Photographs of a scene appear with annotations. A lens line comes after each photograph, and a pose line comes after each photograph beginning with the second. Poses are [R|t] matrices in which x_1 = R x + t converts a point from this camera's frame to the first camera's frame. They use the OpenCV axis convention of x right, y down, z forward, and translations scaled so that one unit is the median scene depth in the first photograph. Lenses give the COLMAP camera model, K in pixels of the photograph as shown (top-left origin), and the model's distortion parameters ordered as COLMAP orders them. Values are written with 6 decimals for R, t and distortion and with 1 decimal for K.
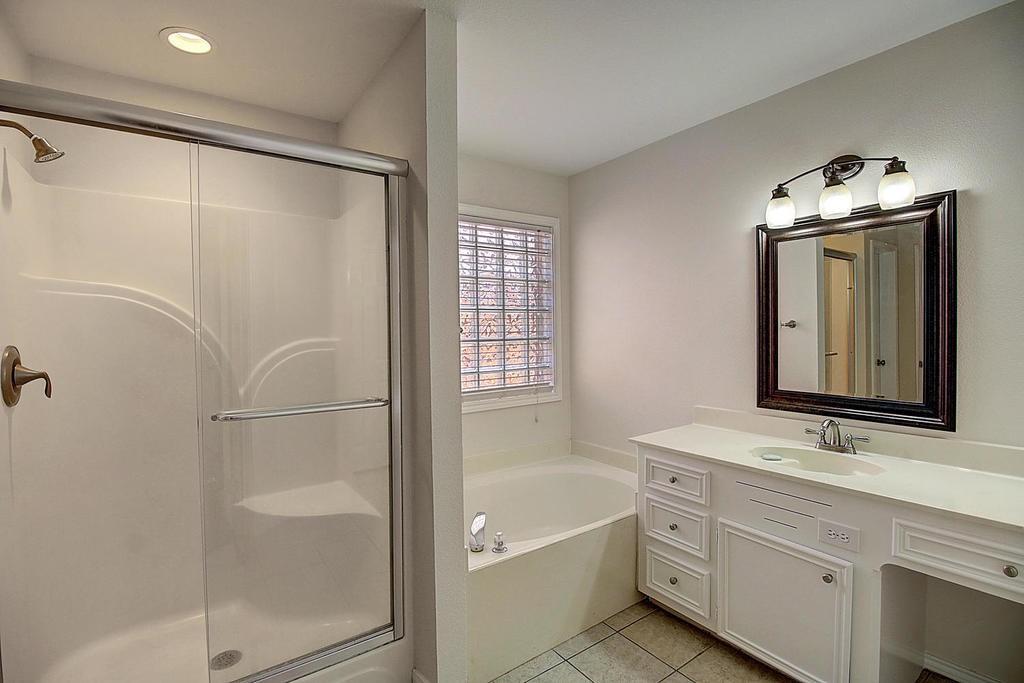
lens RADIAL K [[489.0, 0, 509.3], [0, 489.0, 340.6], [0, 0, 1]] dist [0.001105, -0.011949]
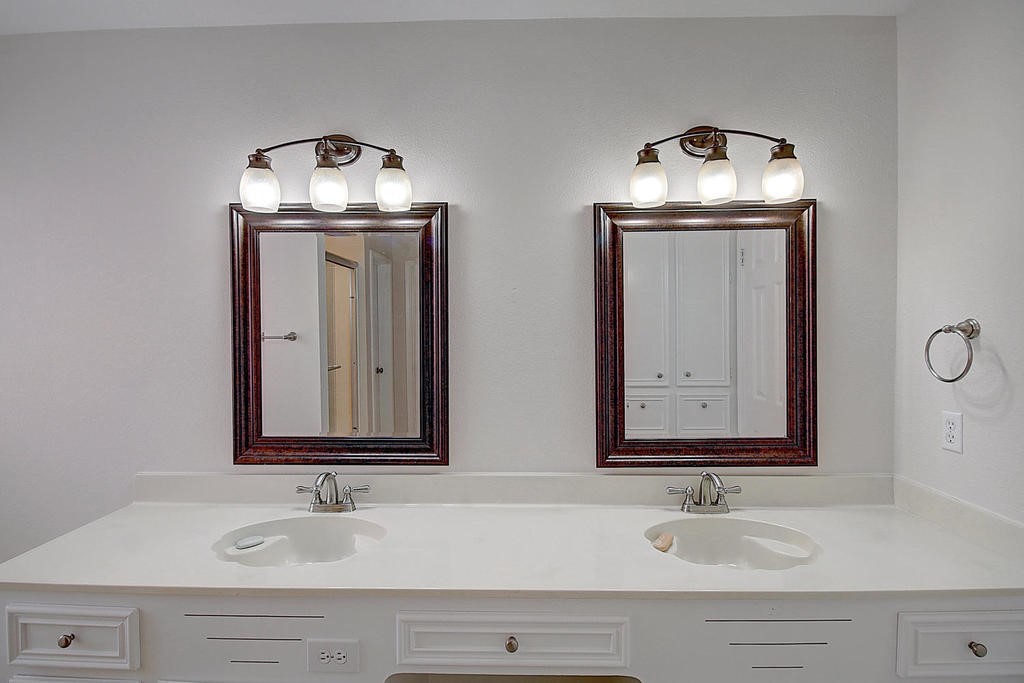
lens RADIAL K [[489.0, 0, 509.3], [0, 489.0, 340.6], [0, 0, 1]] dist [0.001105, -0.011949]
pose [[0.612383, -0.010398, 0.790493, 0.224825], [0.007938, 0.999944, 0.007004, -0.048090], [-0.790521, 0.001986, 0.612431, 0.295316]]
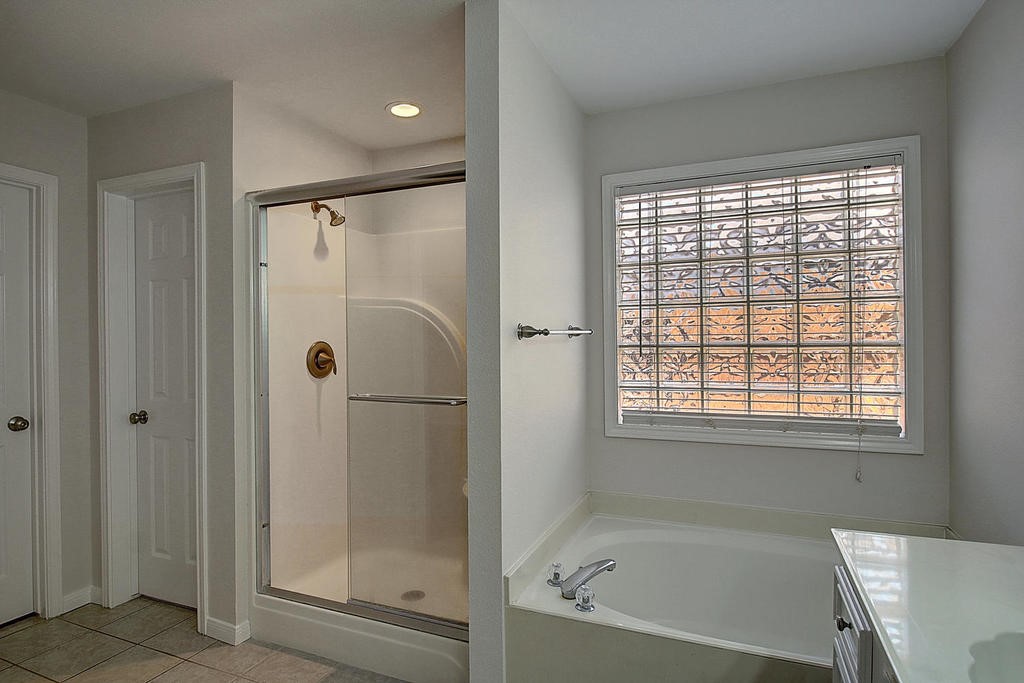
lens RADIAL K [[536.8, 0, 512.0], [0, 536.8, 341.5], [0, 0, 1]] dist [0.001452, -0.019323]
pose [[0.535075, 0.016567, -0.844642, 1.628436], [-0.010830, 0.999860, 0.012750, -0.049169], [0.844735, 0.002325, 0.535180, 1.139263]]
